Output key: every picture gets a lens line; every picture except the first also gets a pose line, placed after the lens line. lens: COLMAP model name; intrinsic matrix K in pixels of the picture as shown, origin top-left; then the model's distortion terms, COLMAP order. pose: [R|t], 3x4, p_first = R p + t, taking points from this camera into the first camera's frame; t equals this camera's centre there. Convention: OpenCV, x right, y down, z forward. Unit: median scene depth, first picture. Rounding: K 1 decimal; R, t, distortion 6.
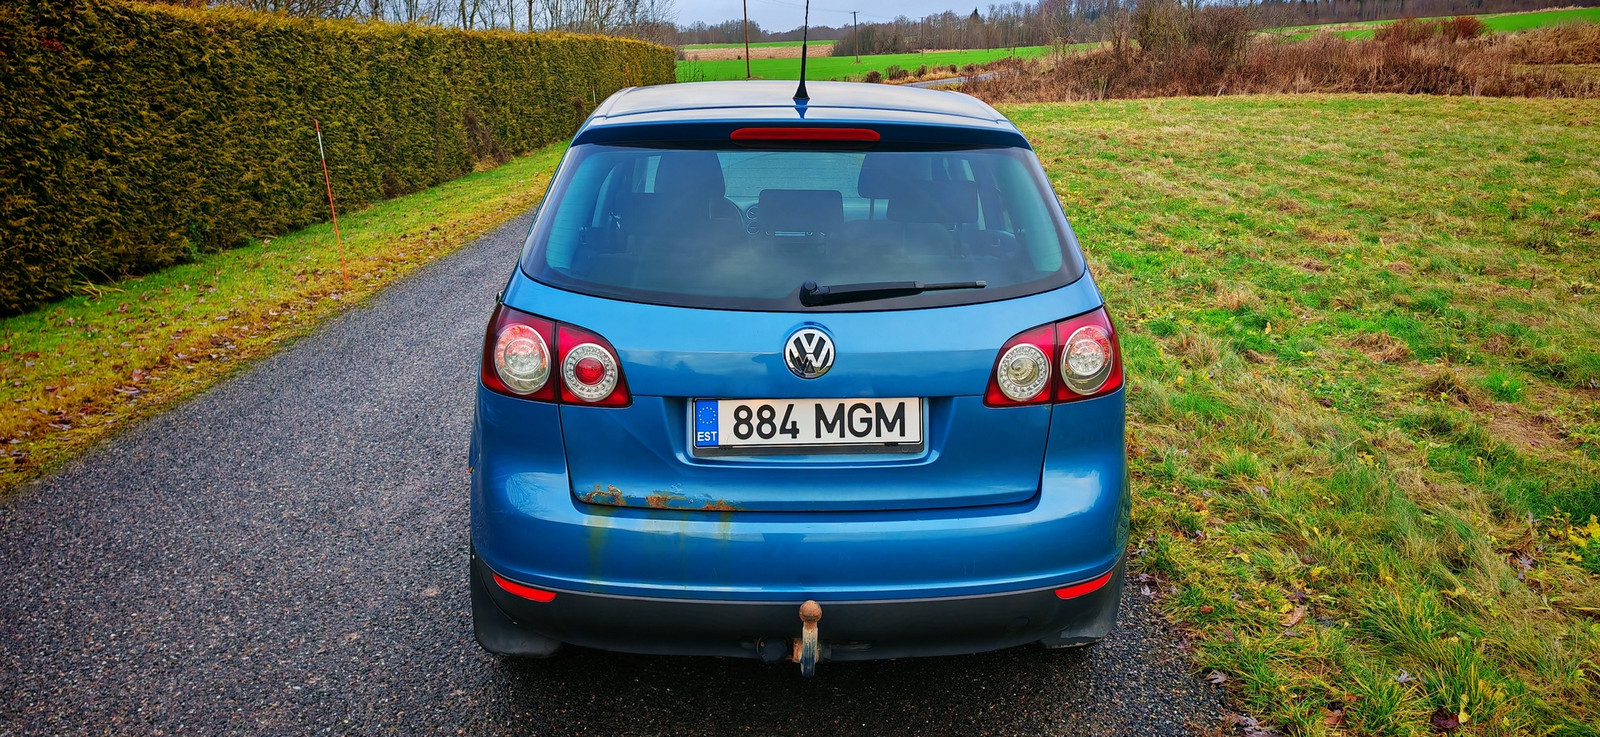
lens RADIAL K [[1222.2, 0, 800.0], [0, 1222.2, 368.5], [0, 0, 1]] dist [0.076726, -0.050537]
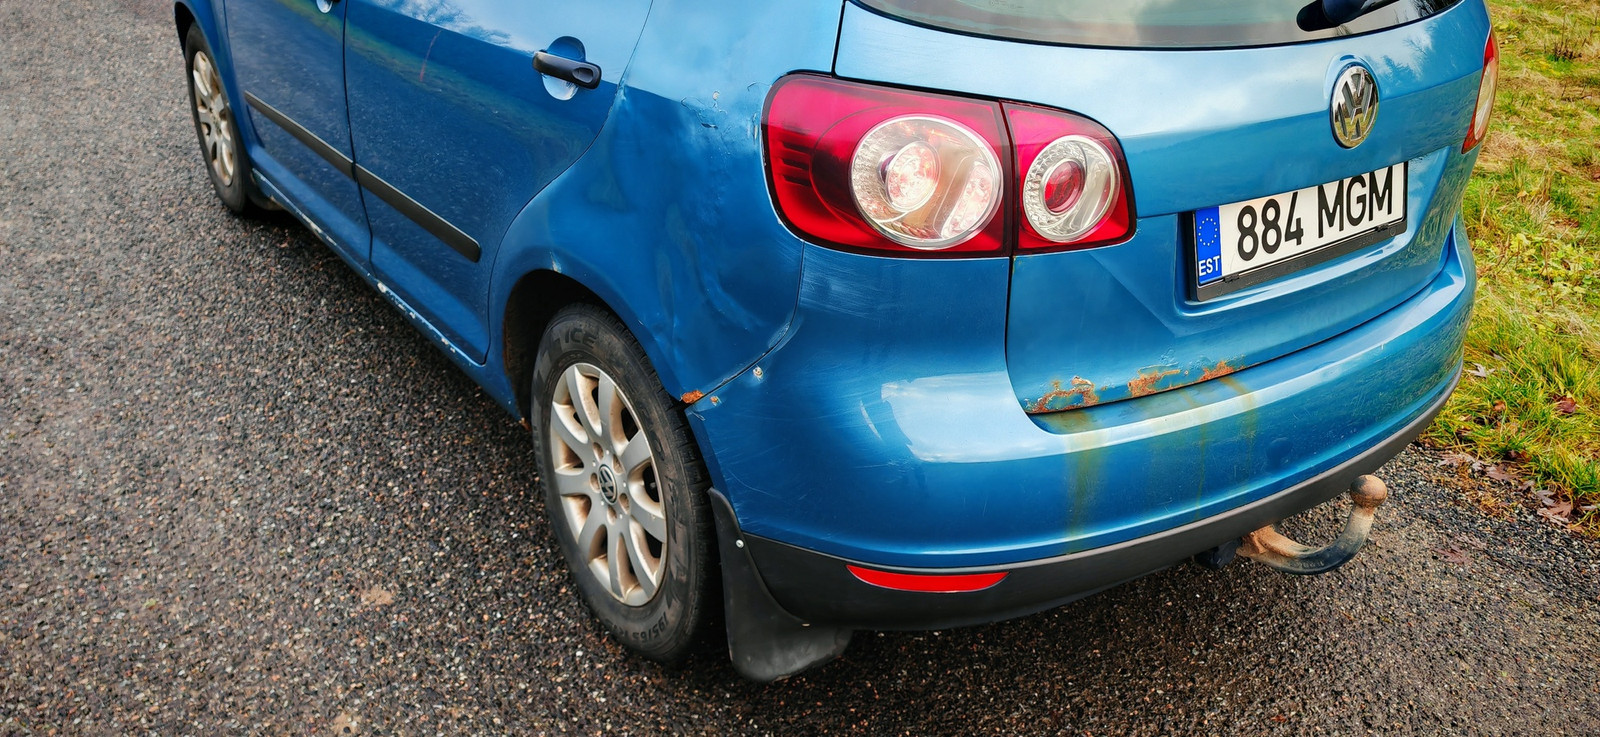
lens RADIAL K [[1210.4, 0, 800.6], [0, 1210.4, 395.3], [0, 0, 1]] dist [0.085189, -0.050790]
pose [[0.819605, -0.234440, 0.522767, -0.578593], [0.099015, 0.956678, 0.273795, -0.070499], [-0.564308, -0.172642, 0.807311, 0.608091]]
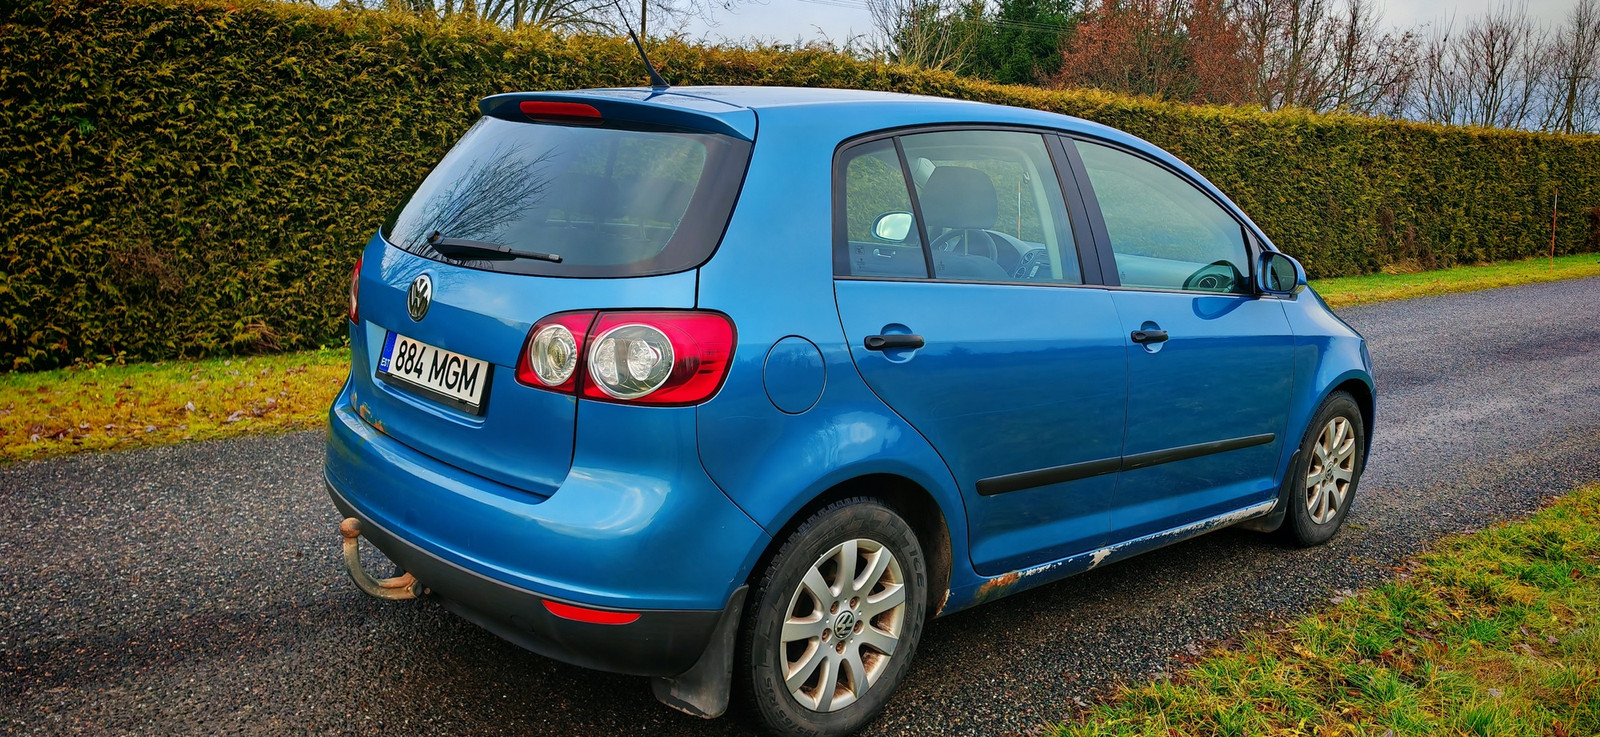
lens RADIAL K [[1222.2, 0, 800.0], [0, 1222.2, 368.5], [0, 0, 1]] dist [0.076726, -0.050537]
pose [[0.661012, 0.173213, -0.730109, 0.997041], [-0.233315, 0.972207, 0.019415, -0.049703], [0.713181, 0.157512, 0.683054, 0.500341]]
